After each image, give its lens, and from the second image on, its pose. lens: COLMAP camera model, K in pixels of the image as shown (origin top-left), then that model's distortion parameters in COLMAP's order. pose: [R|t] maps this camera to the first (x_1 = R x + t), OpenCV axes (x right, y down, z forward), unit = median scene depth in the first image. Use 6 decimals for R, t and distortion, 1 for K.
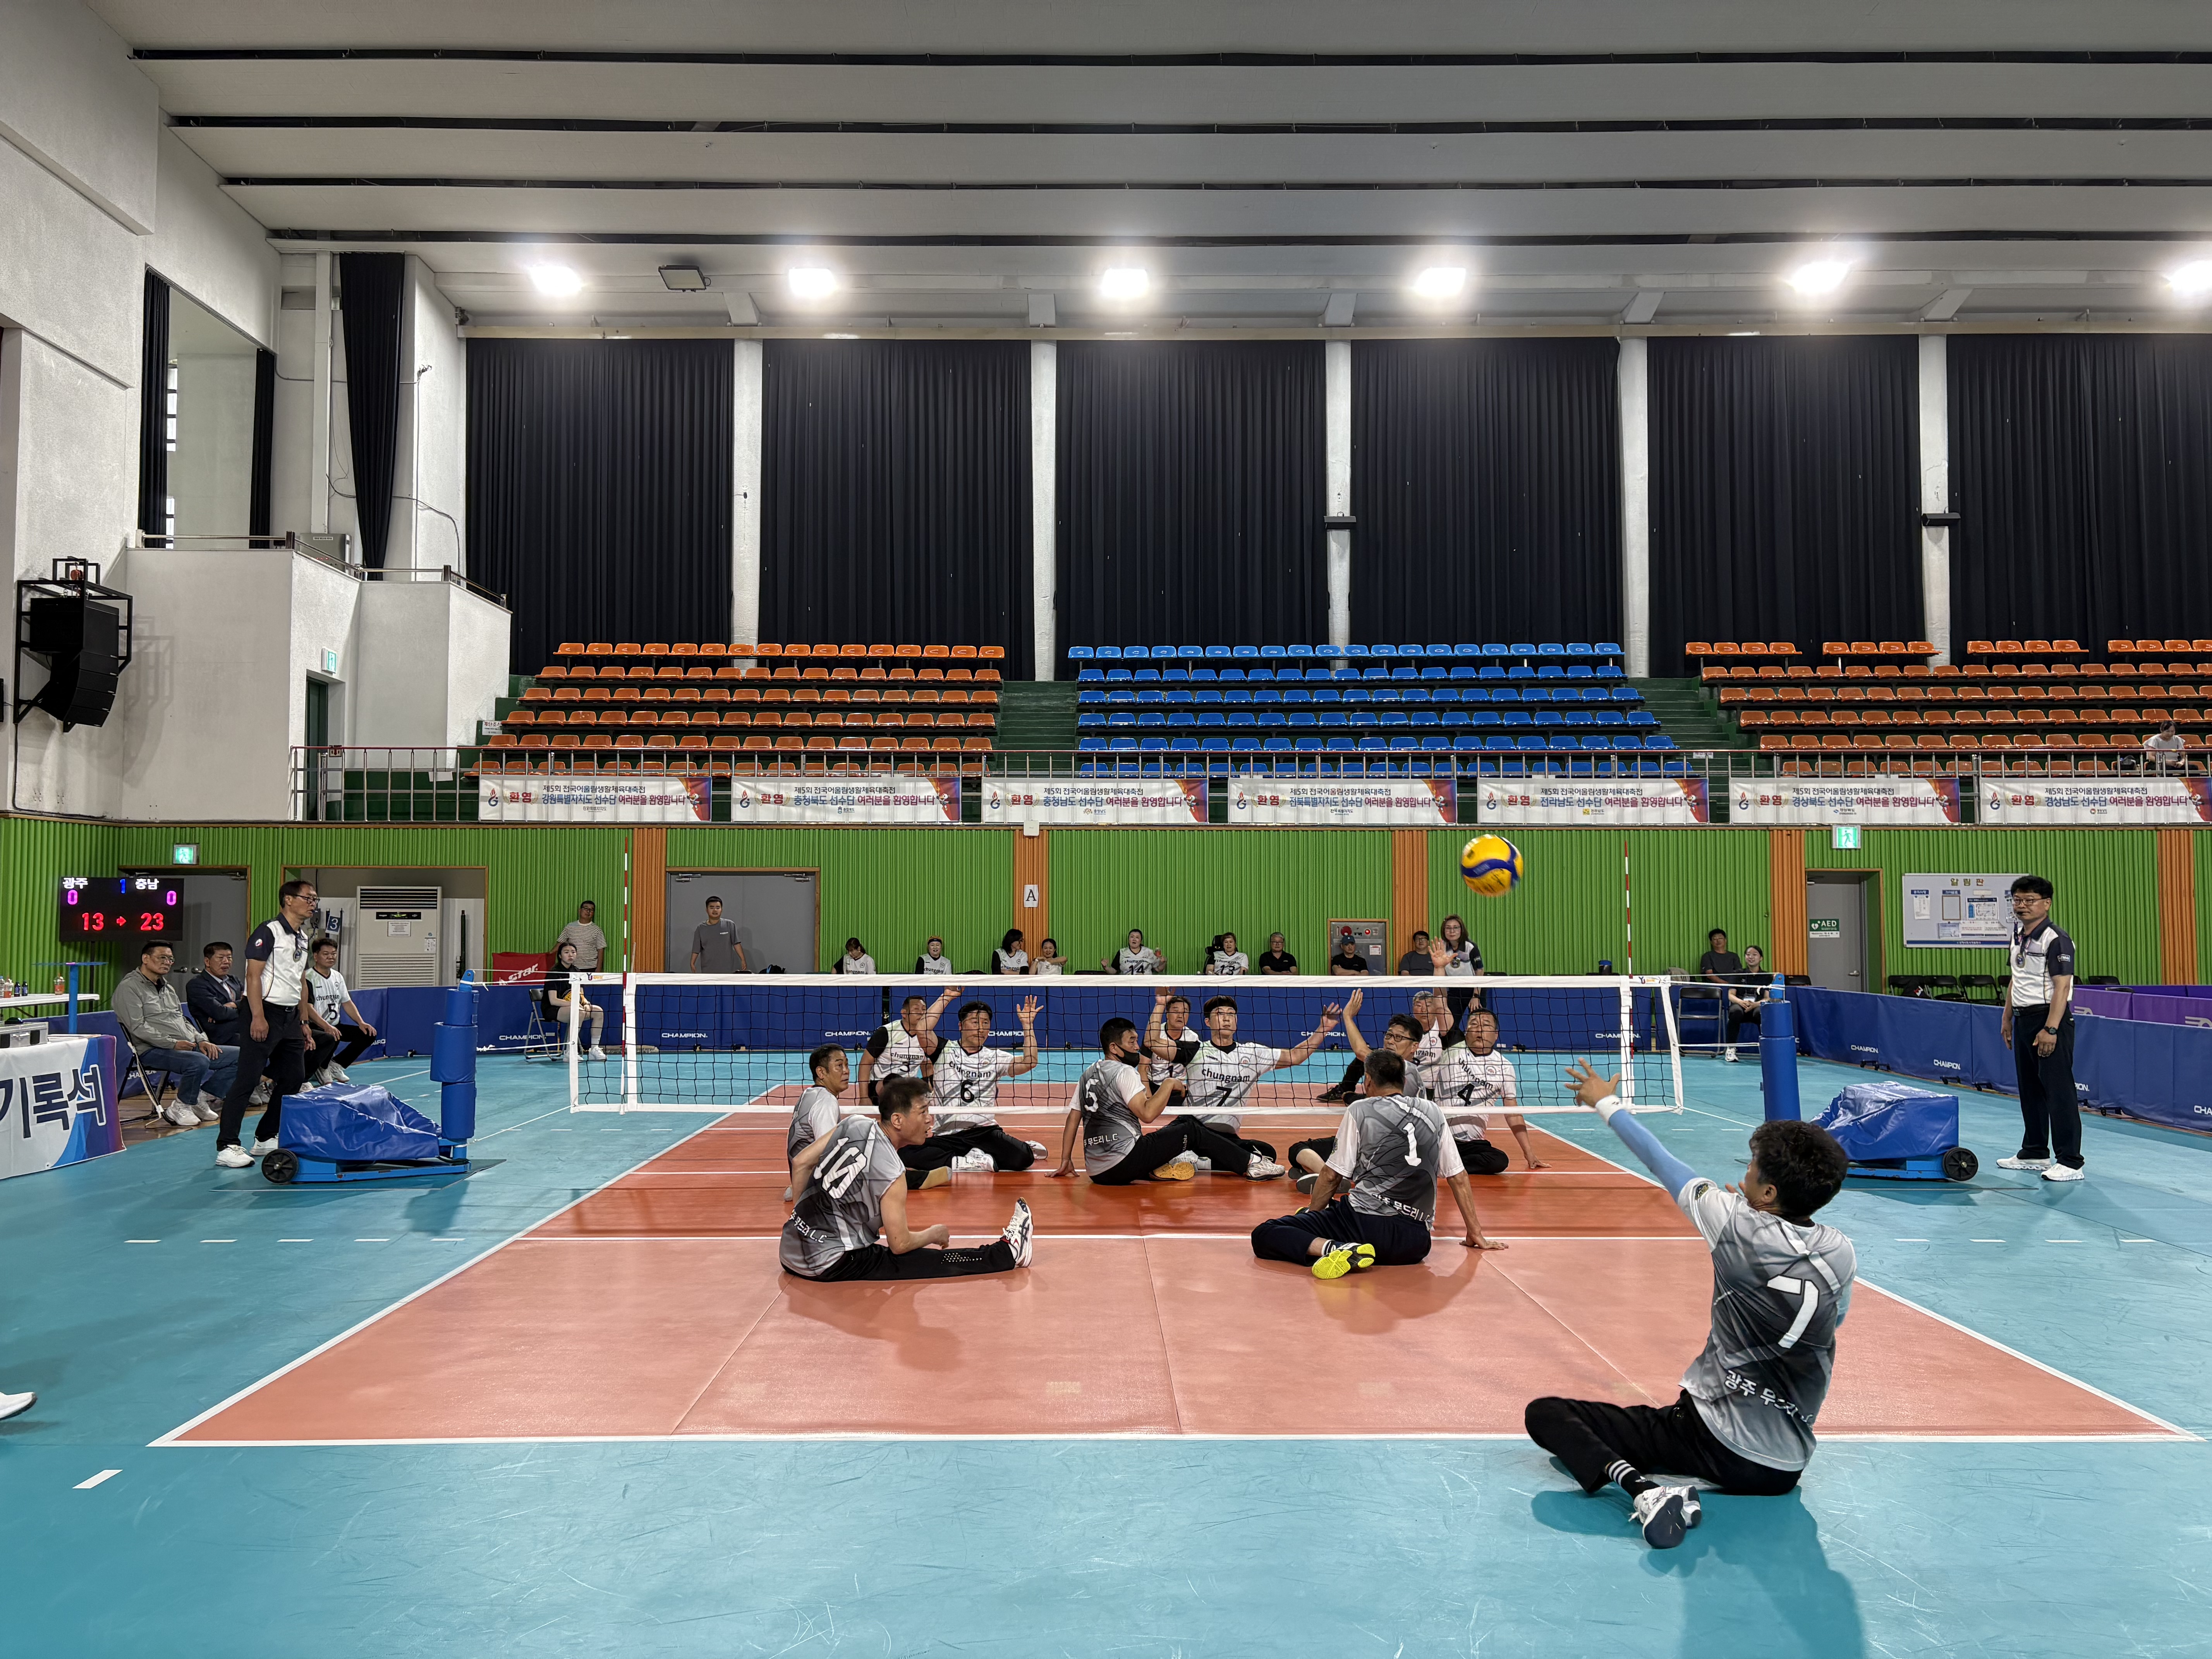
lens RADIAL K [[1659.4, 0, 1096.6], [0, 1659.4, 833.2], [0, 0, 1]] dist [0.057559, -0.050050]
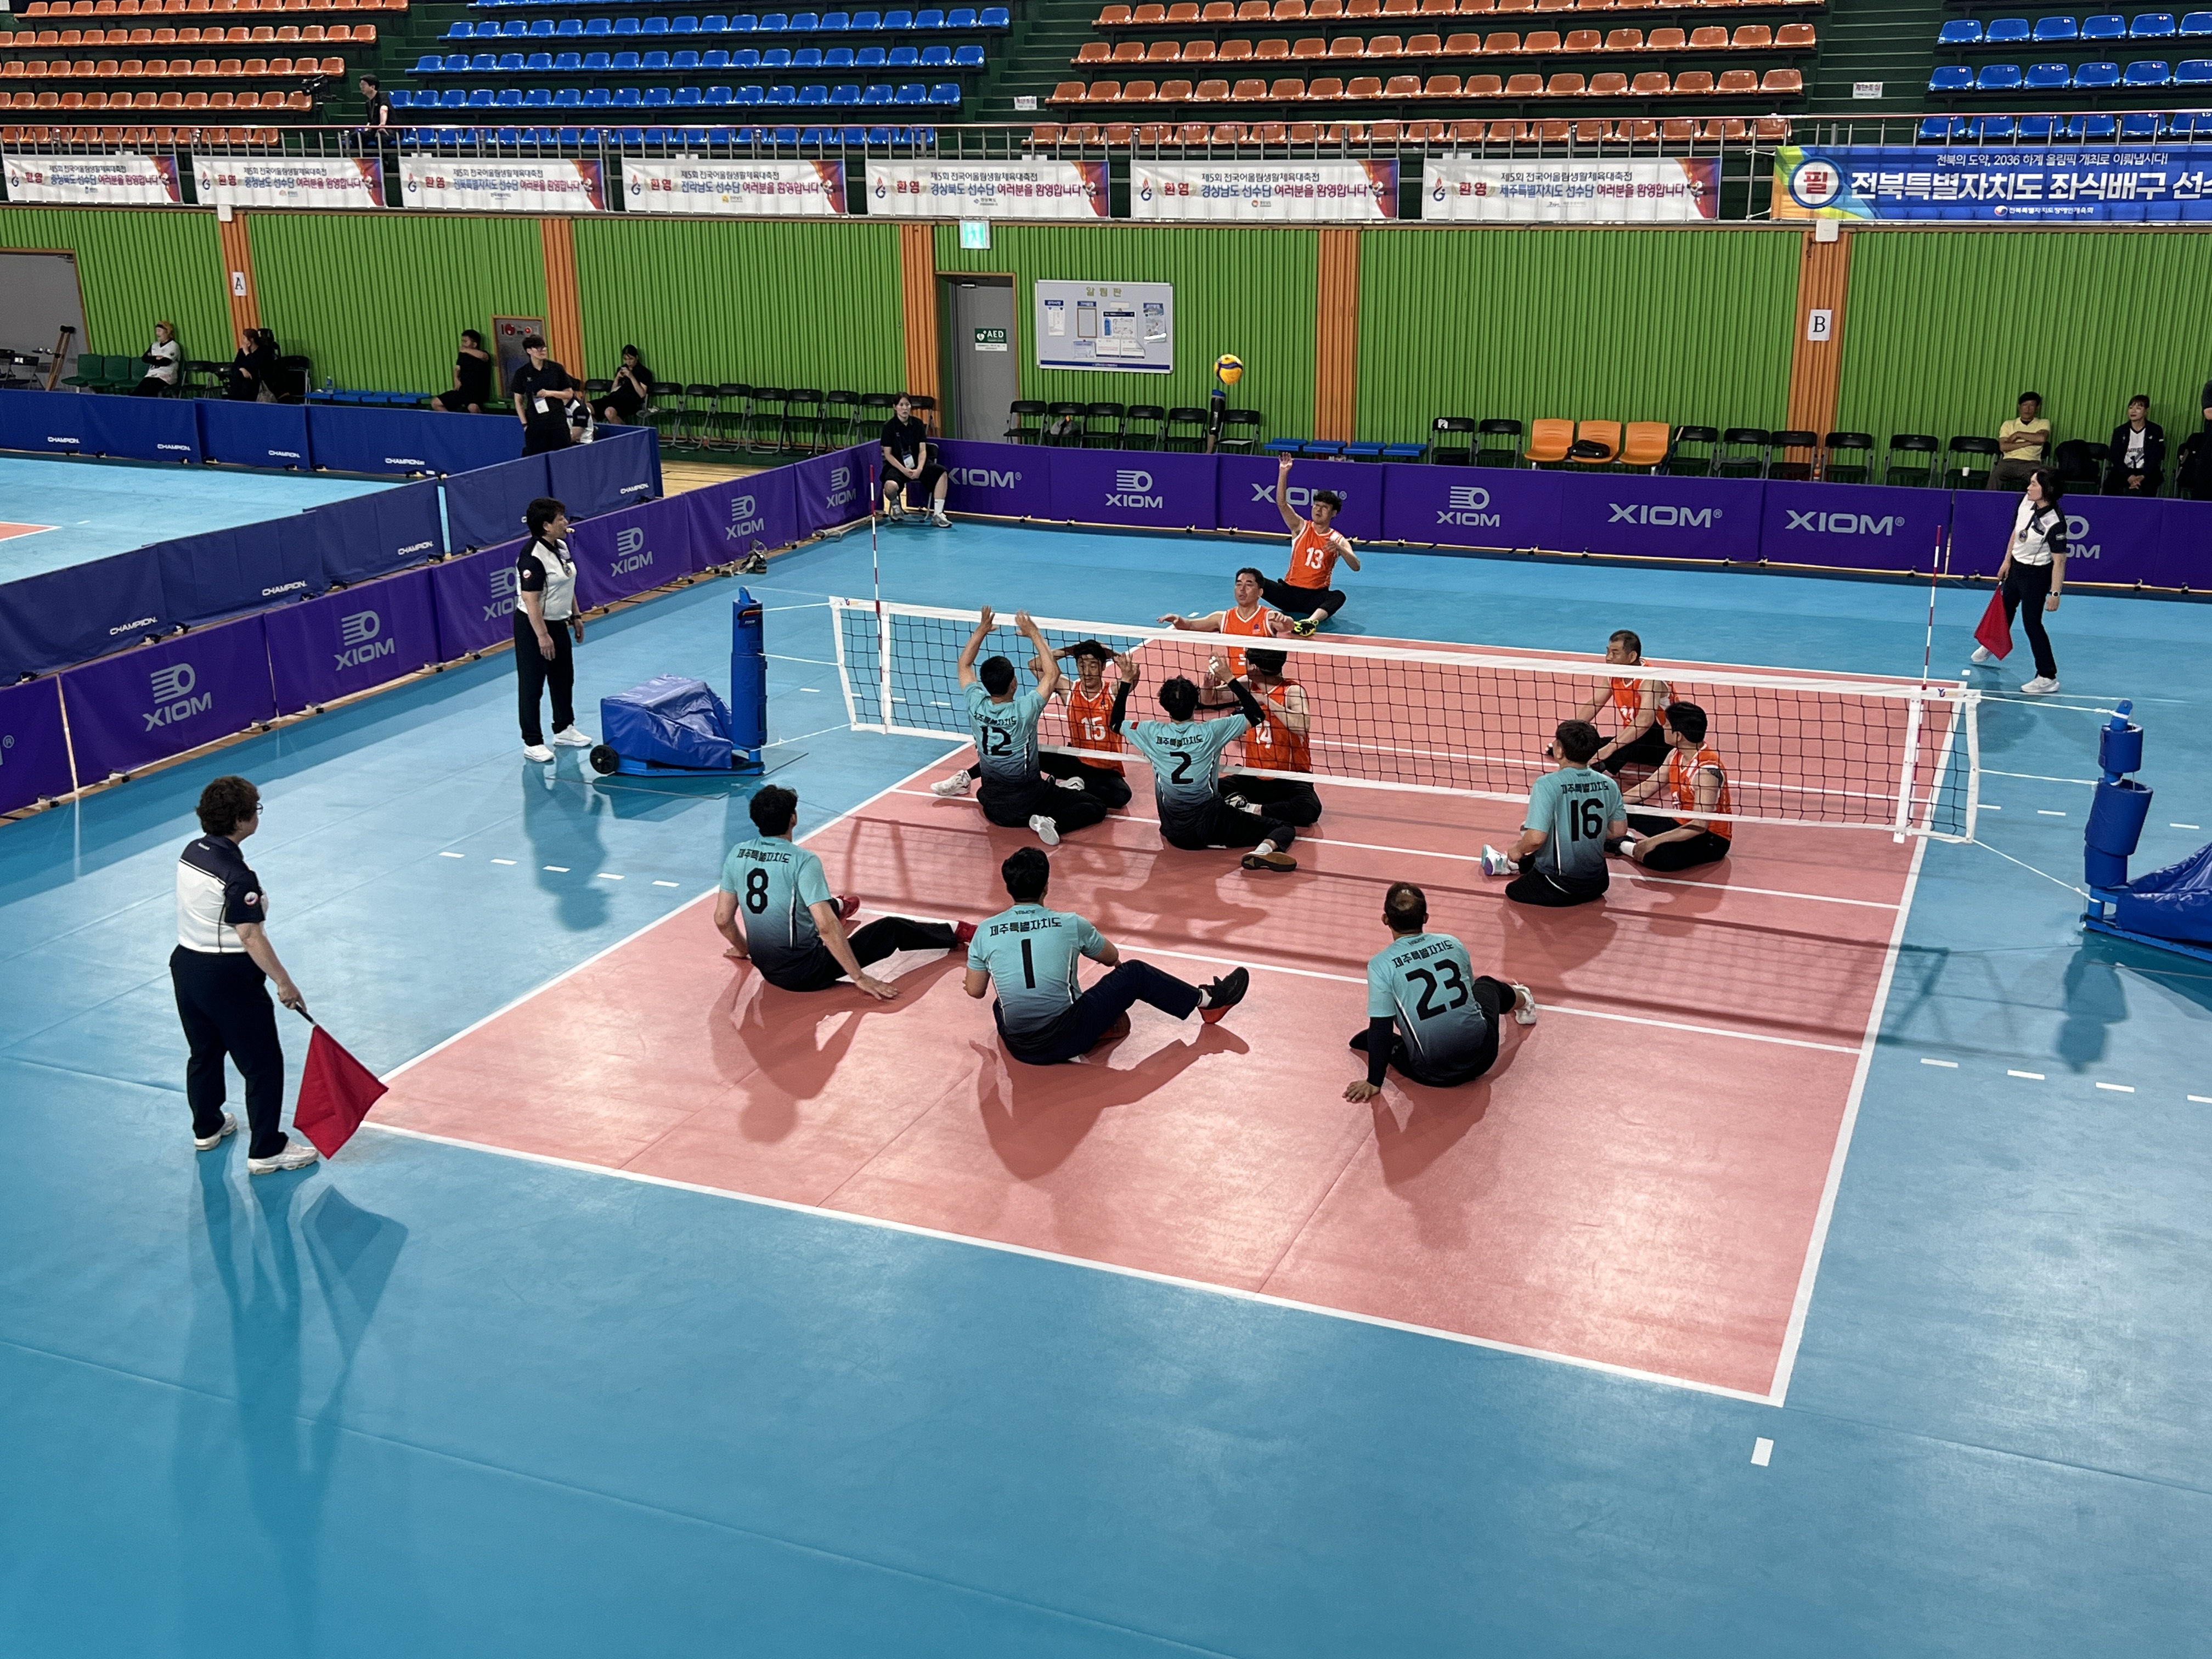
lens RADIAL K [[2251.4, 0, 1142.4], [0, 2251.4, 835.9], [0, 0, 1]] dist [0.028799, 0.000000]
pose [[0.919423, 0.114162, -0.376336, 0.990266], [0.027341, 0.936069, 0.350752, -0.111460], [0.392319, -0.332779, 0.857522, -0.060255]]
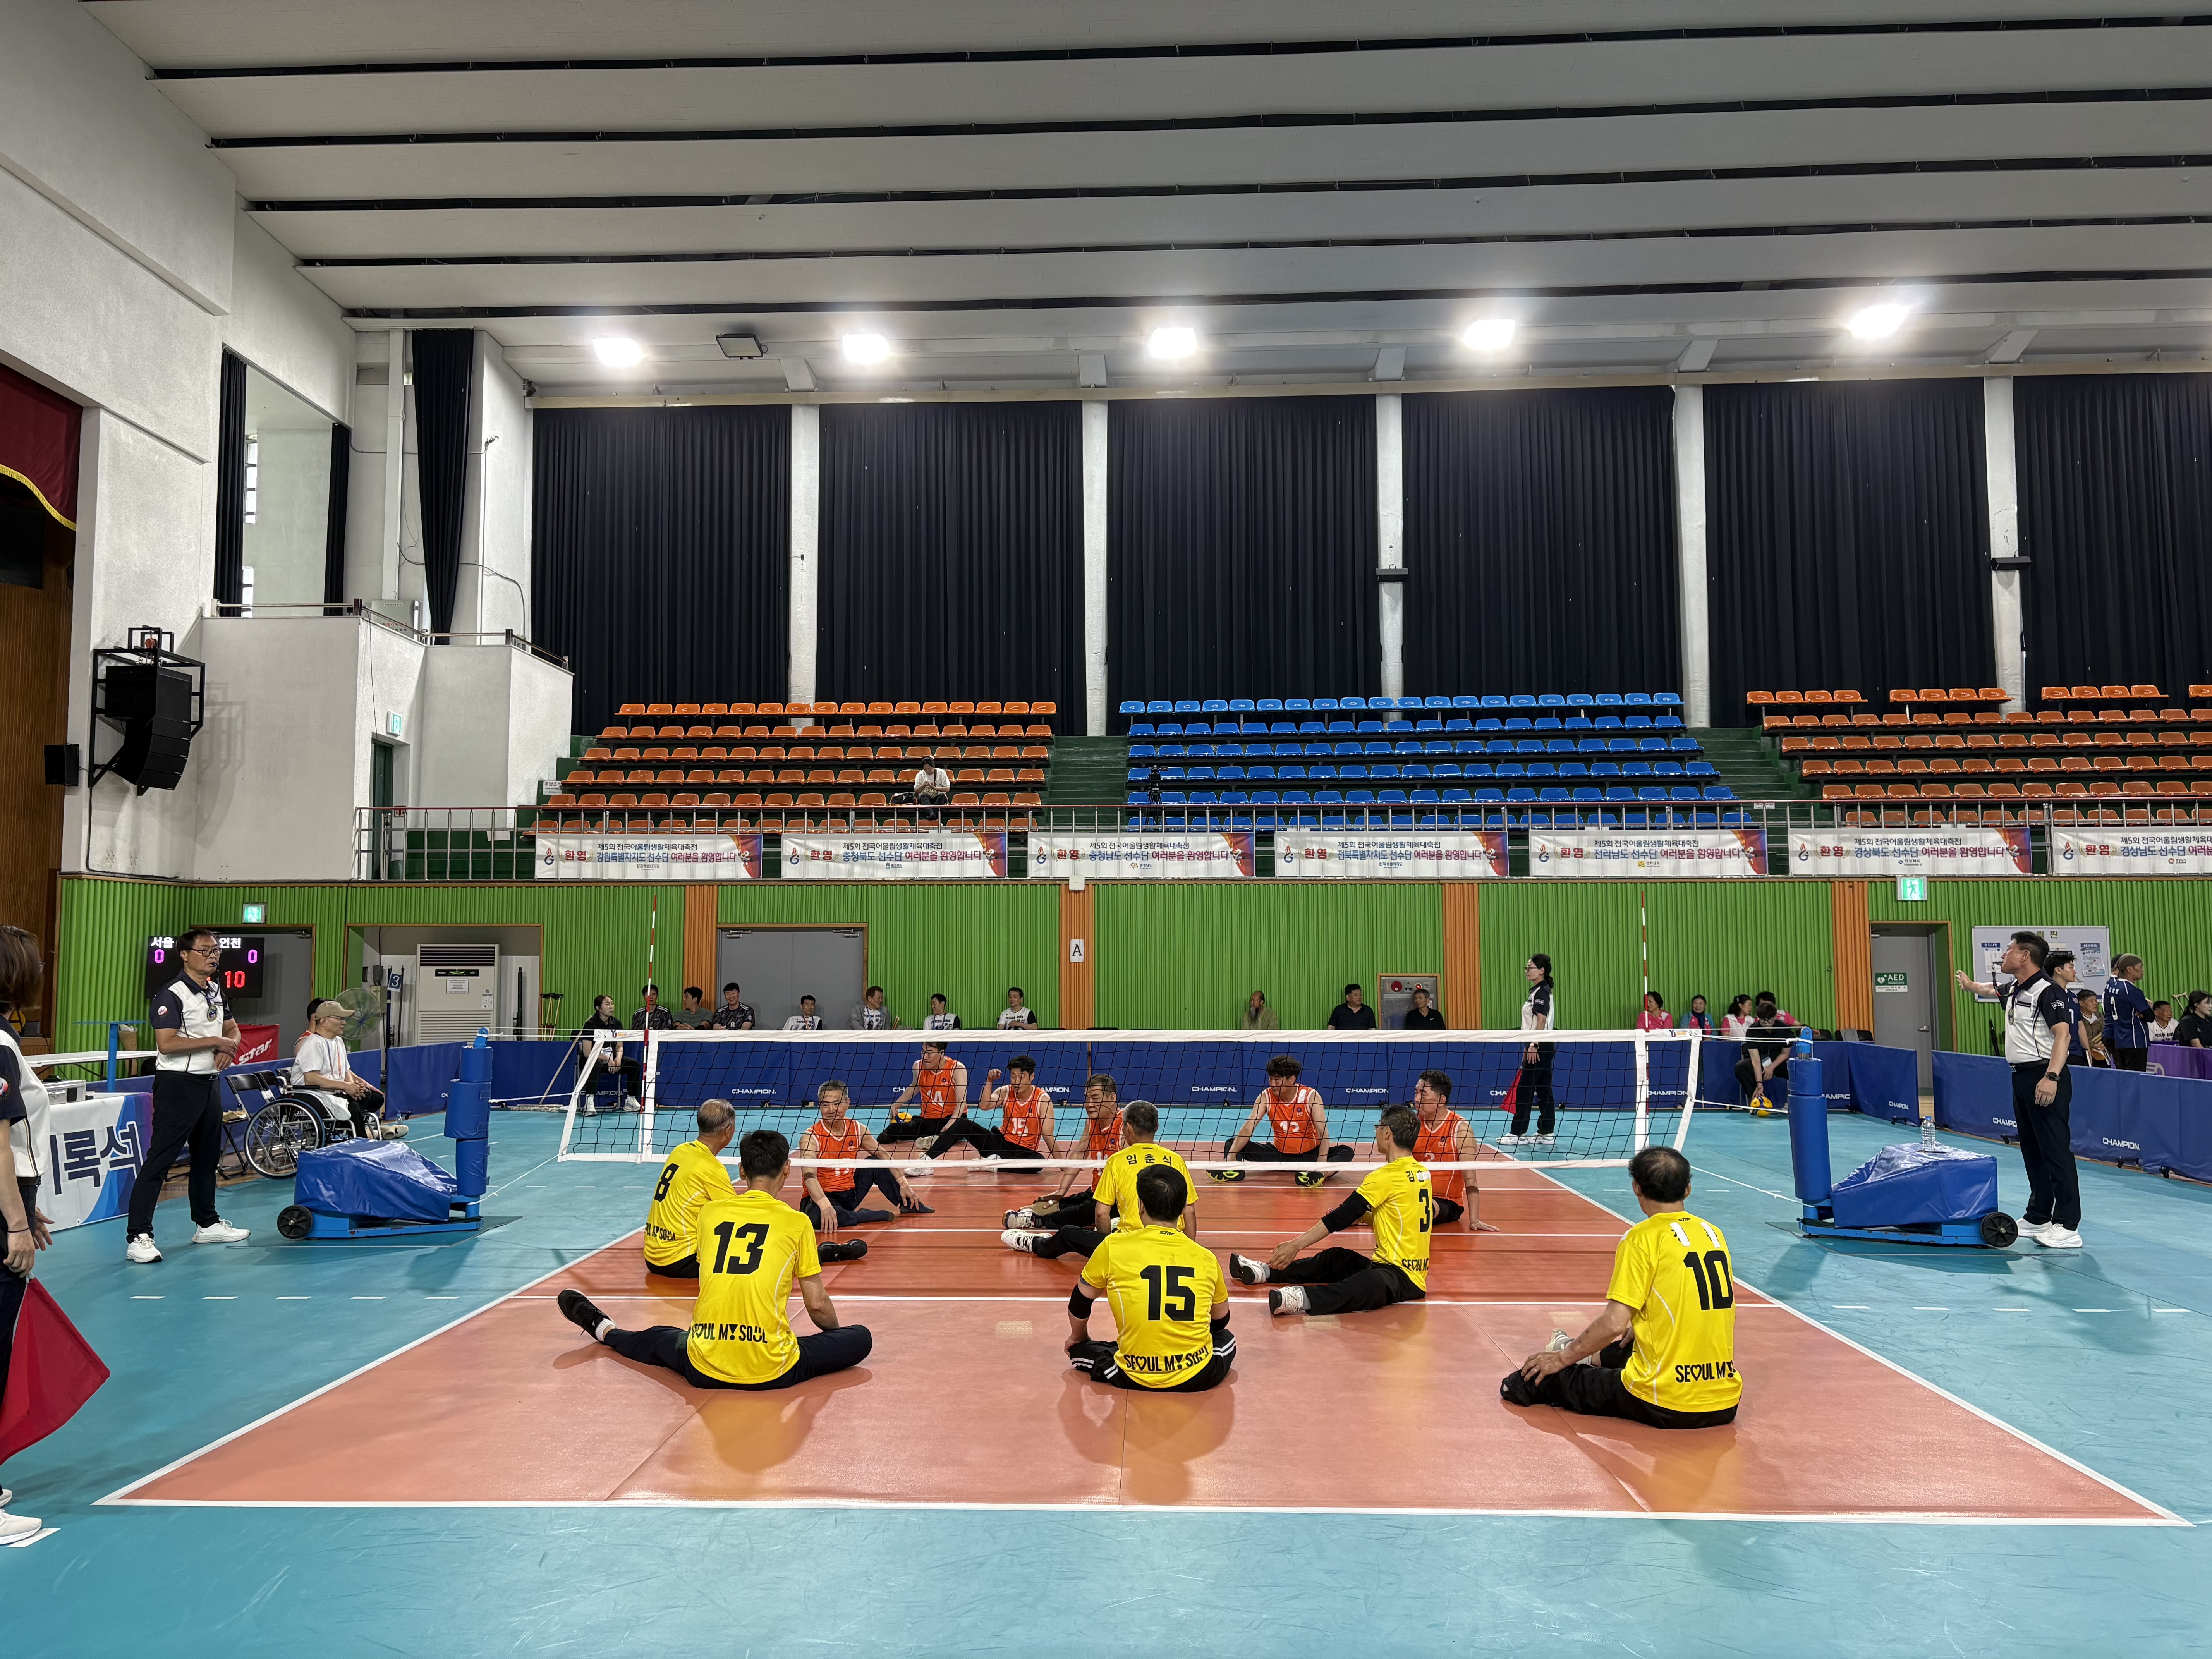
lens RADIAL K [[1659.4, 0, 1095.9], [0, 1659.4, 834.8], [0, 0, 1]] dist [0.057559, -0.050050]
pose [[0.998886, -0.006441, -0.046754, 0.018512], [0.004974, 0.999494, -0.031411, -0.000657], [0.046933, 0.031144, 0.998412, 0.001183]]
